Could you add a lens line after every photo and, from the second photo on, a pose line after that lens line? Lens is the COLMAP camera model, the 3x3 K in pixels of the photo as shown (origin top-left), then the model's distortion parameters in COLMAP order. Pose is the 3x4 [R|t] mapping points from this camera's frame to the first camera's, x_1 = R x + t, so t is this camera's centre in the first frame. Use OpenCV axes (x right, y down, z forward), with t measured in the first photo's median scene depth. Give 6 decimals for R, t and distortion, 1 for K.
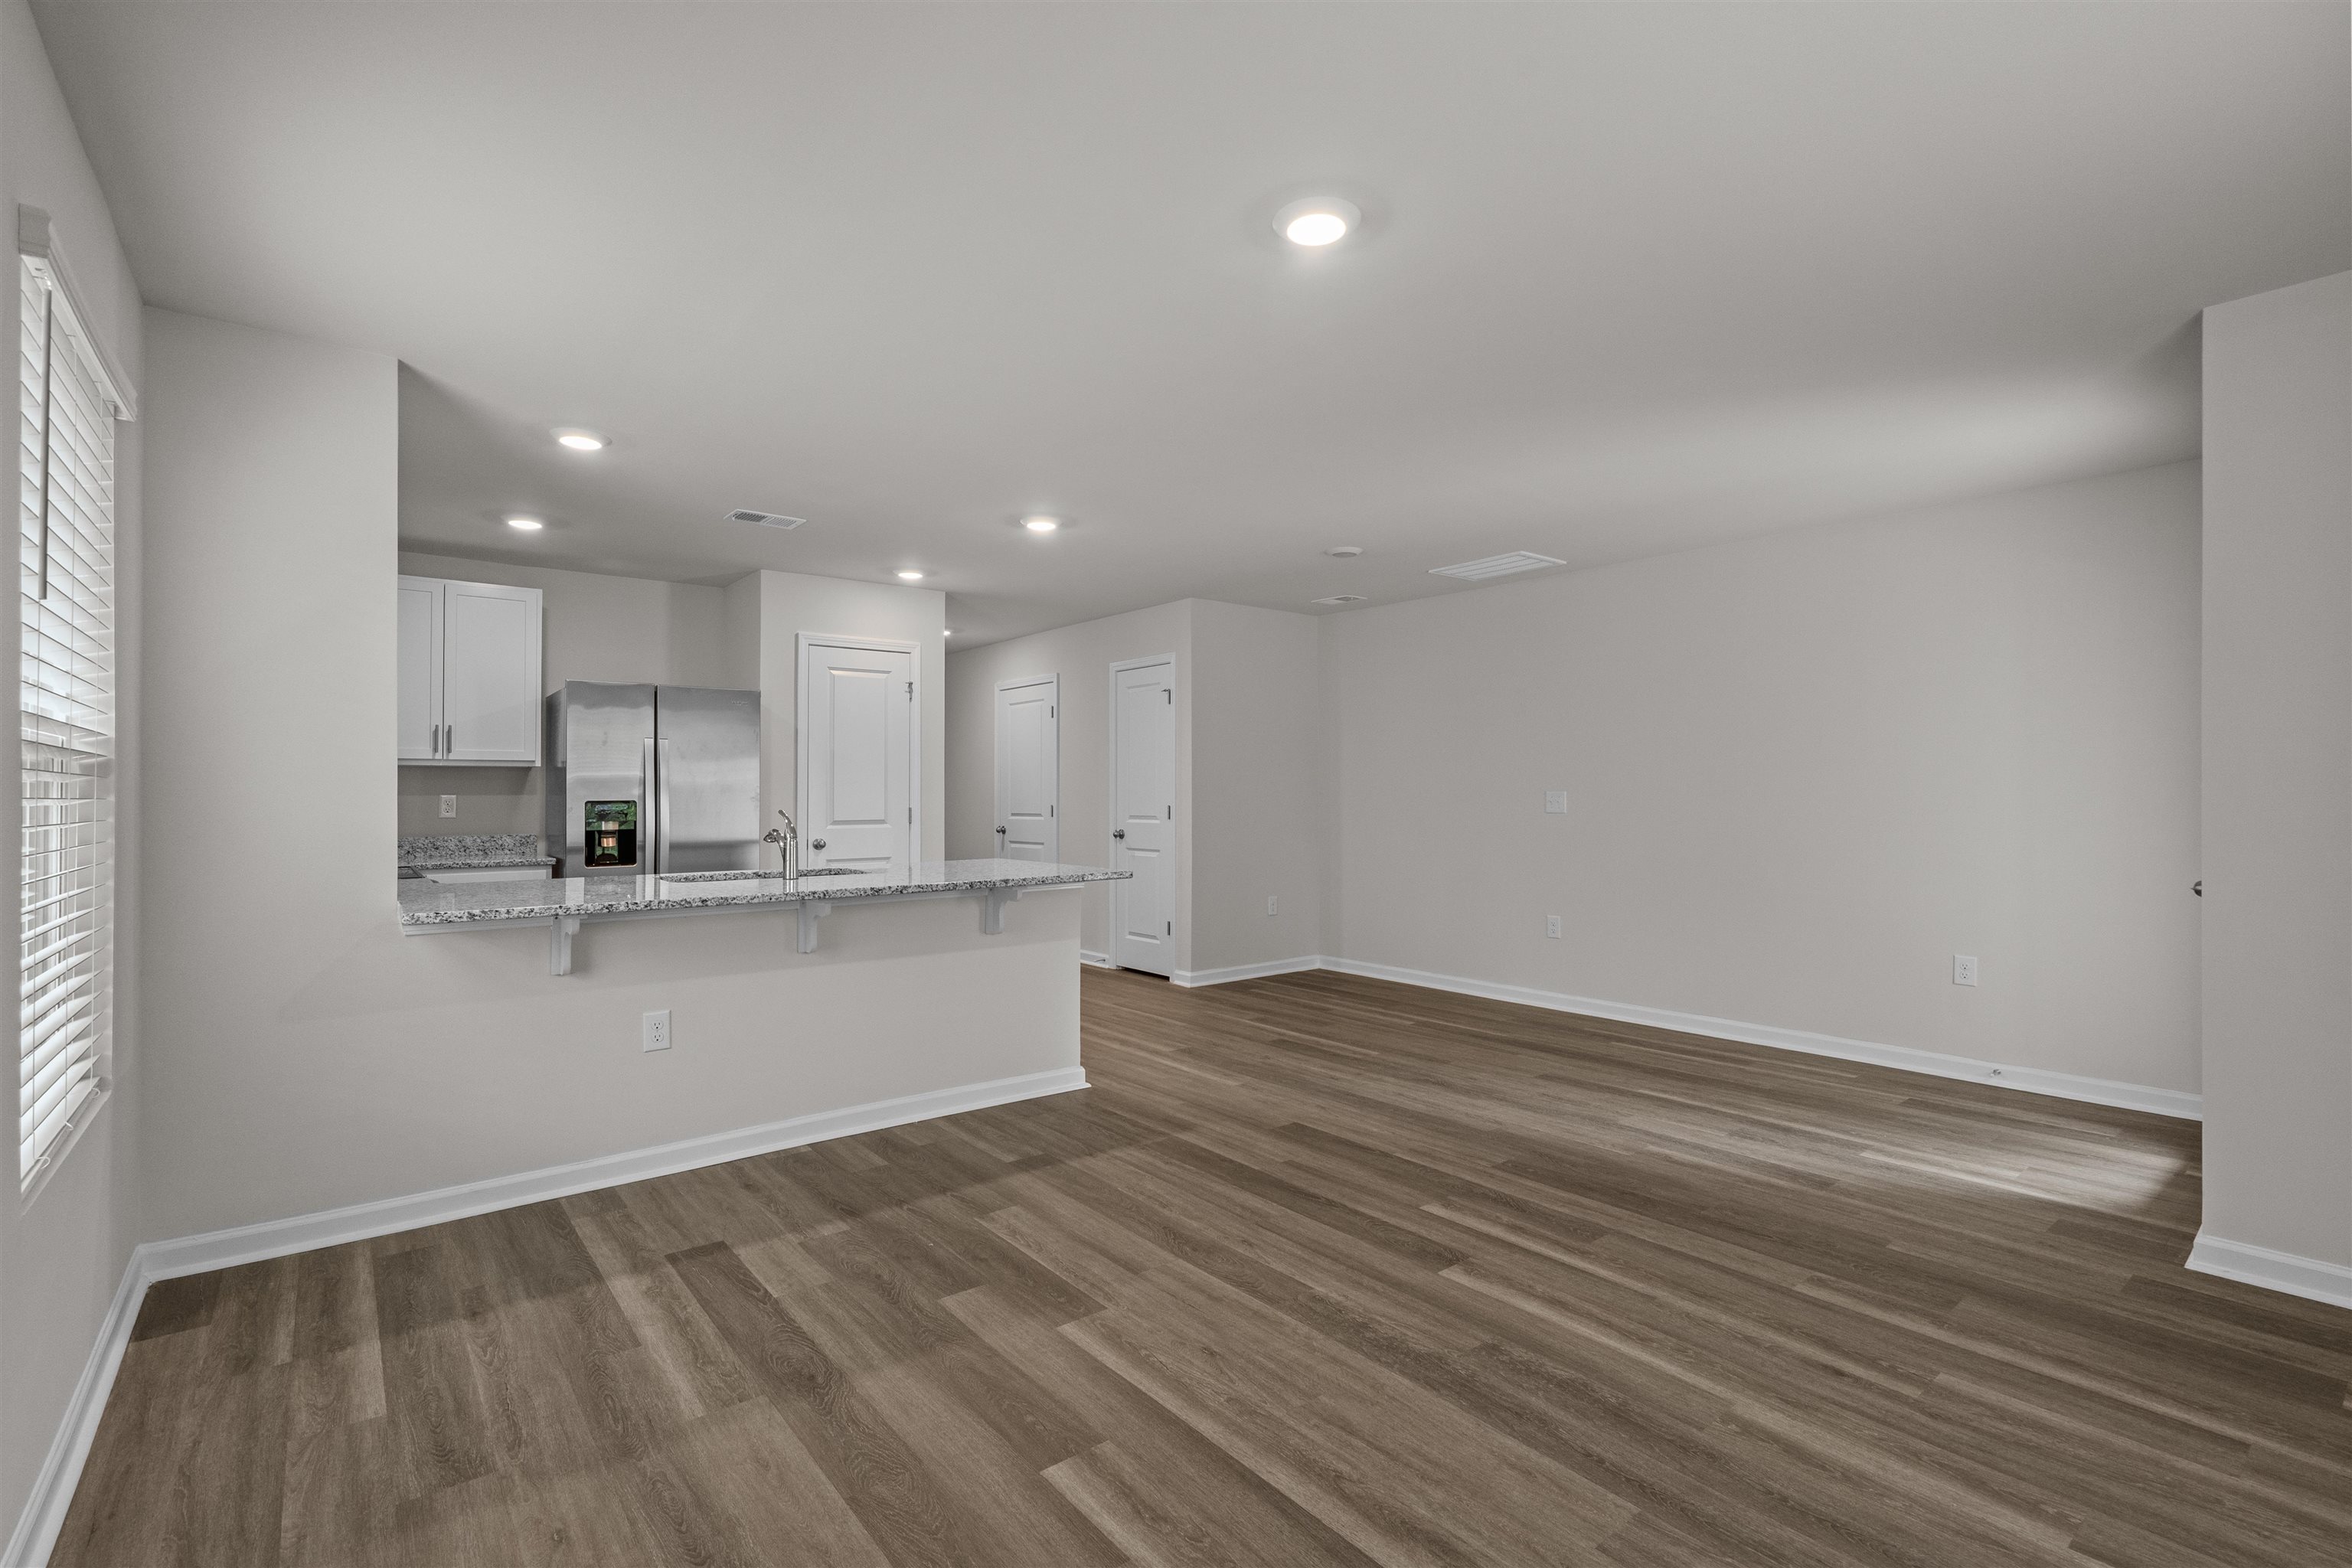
lens RADIAL K [[1068.0, 0, 1188.7], [0, 1068.0, 782.8], [0, 0, 1]] dist [-0.008337, 0.002870]
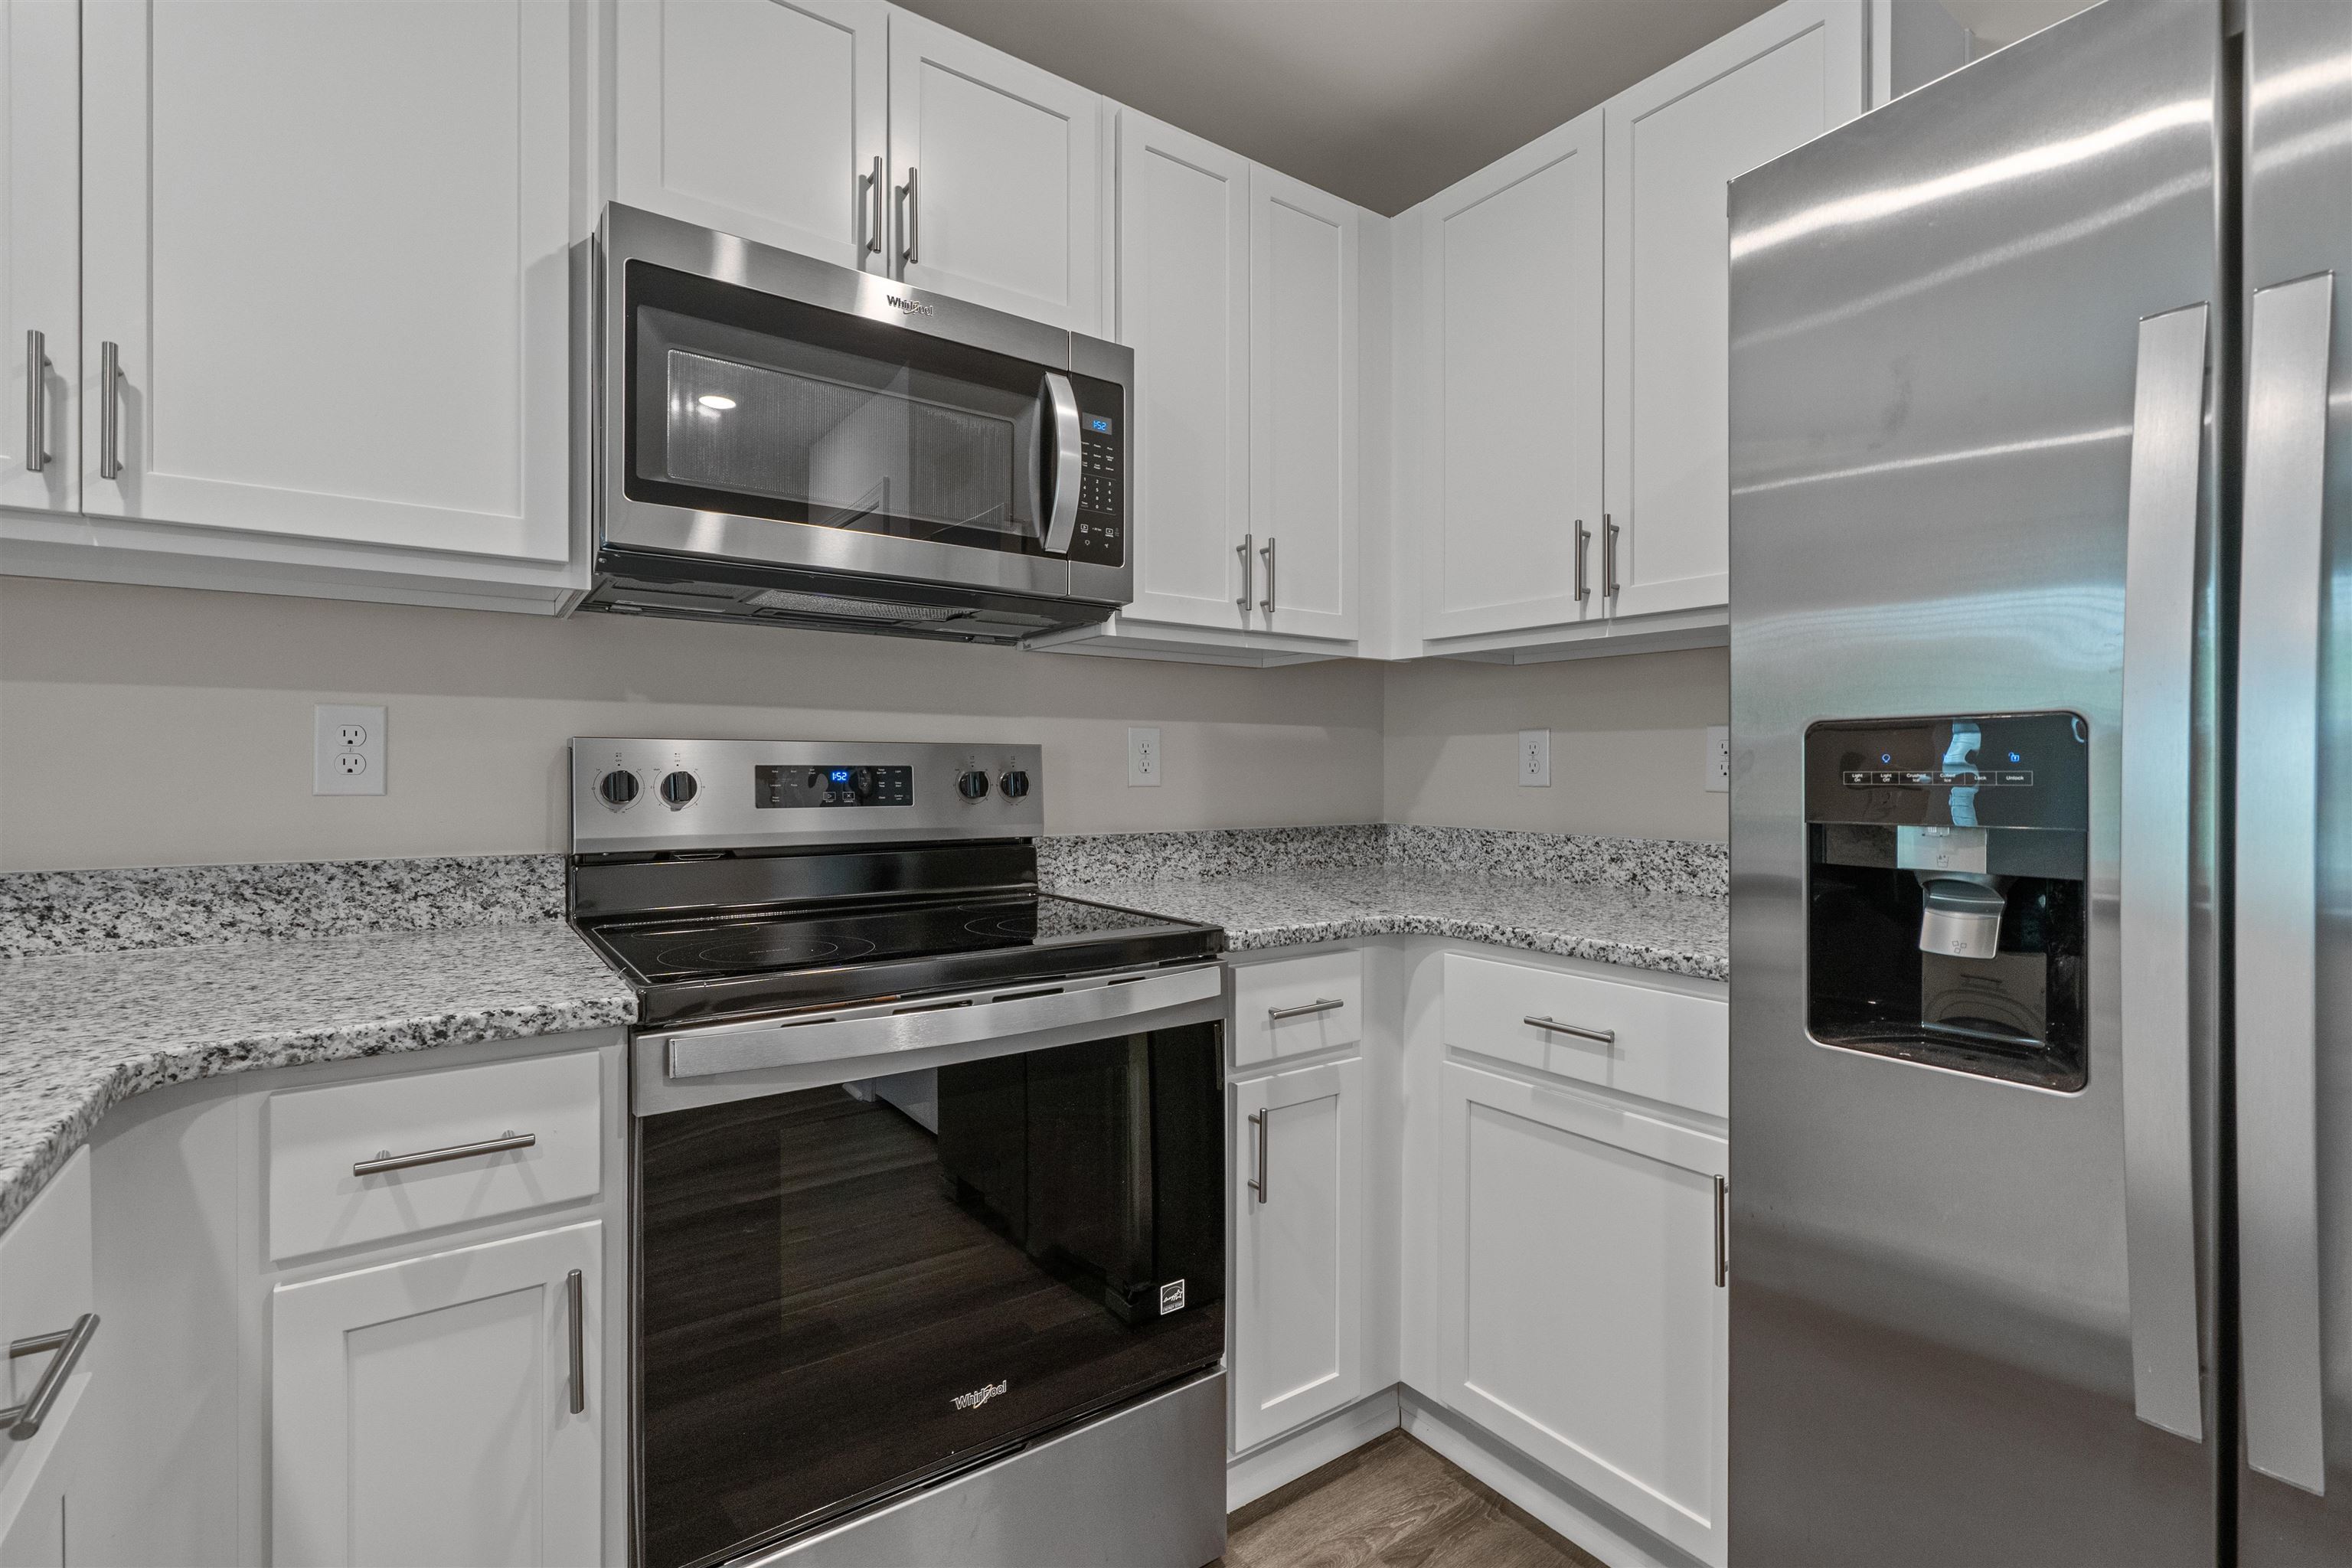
lens RADIAL K [[1068.0, 0, 1171.2], [0, 1068.0, 779.9], [0, 0, 1]] dist [-0.008337, 0.002870]
pose [[-0.061725, 0.011503, -0.998027, -0.508433], [0.008394, 0.999904, 0.011006, 0.036753], [0.998058, -0.007698, -0.061816, 1.272086]]
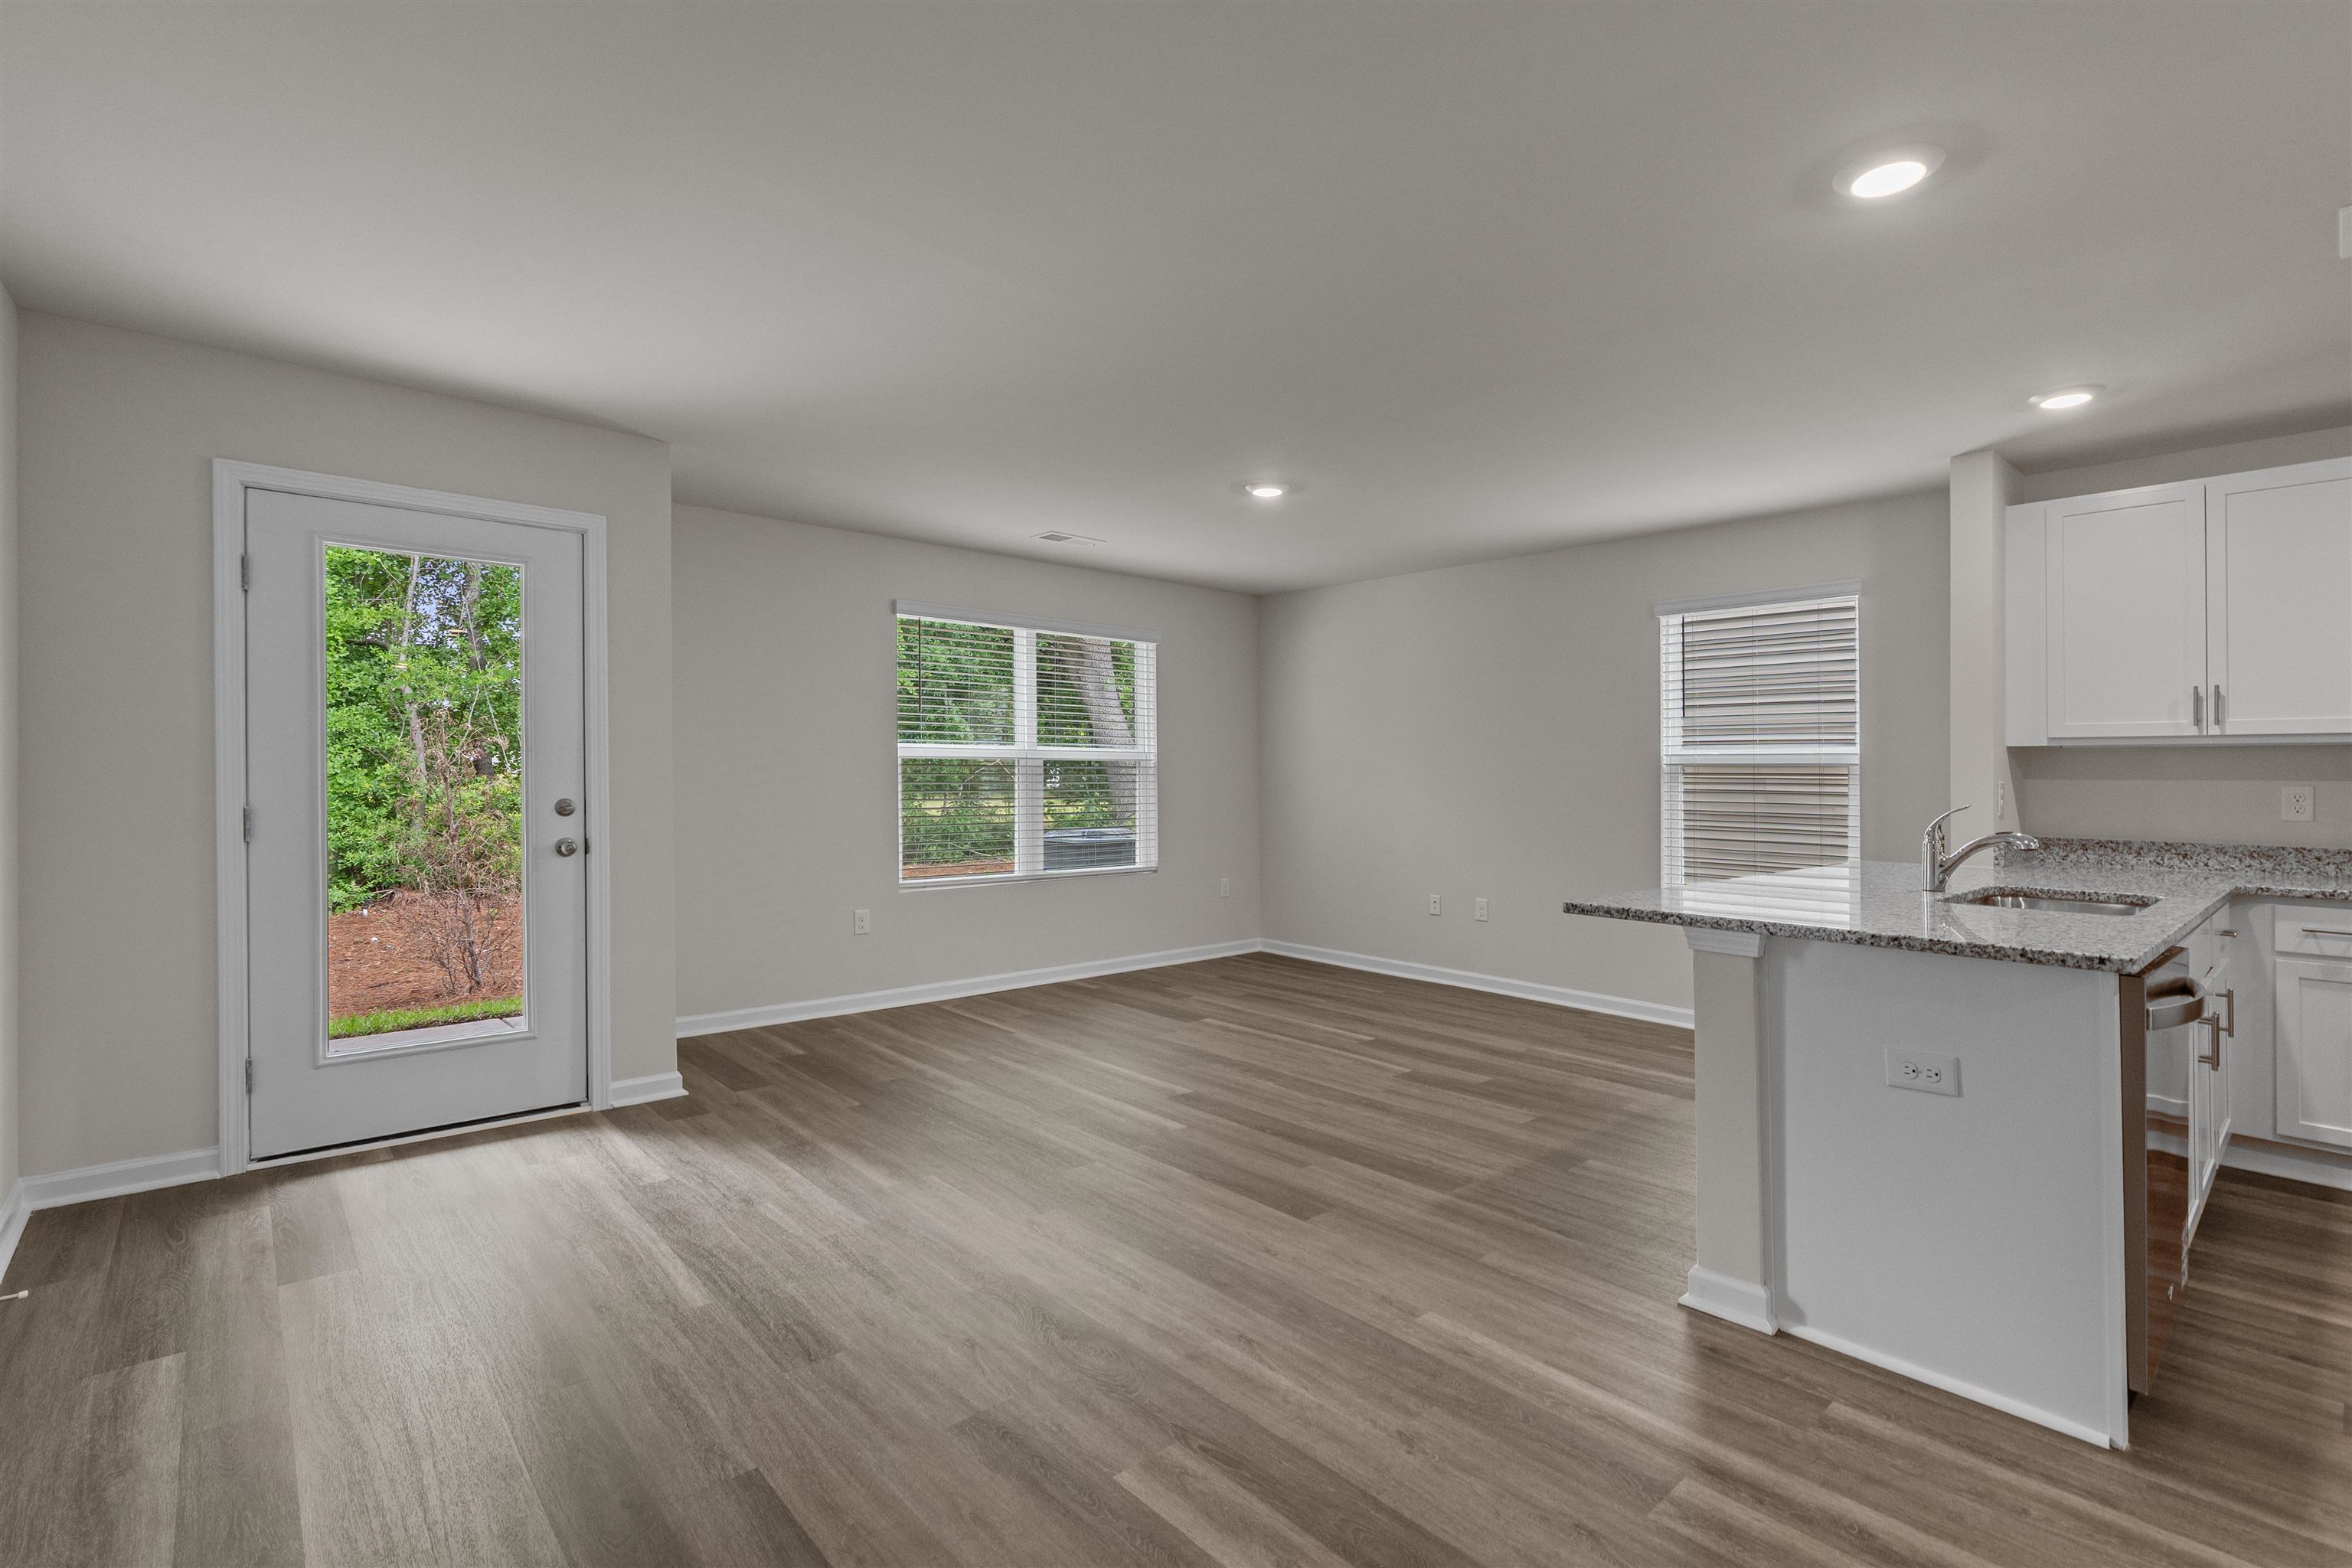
lens RADIAL K [[1068.0, 0, 1188.8], [0, 1068.0, 755.9], [0, 0, 1]] dist [-0.008337, 0.002870]
pose [[-0.998716, -0.008423, -0.049952, 0.242054], [-0.006988, 0.999560, -0.028840, 0.017767], [0.050173, -0.028454, -0.998335, 1.918333]]
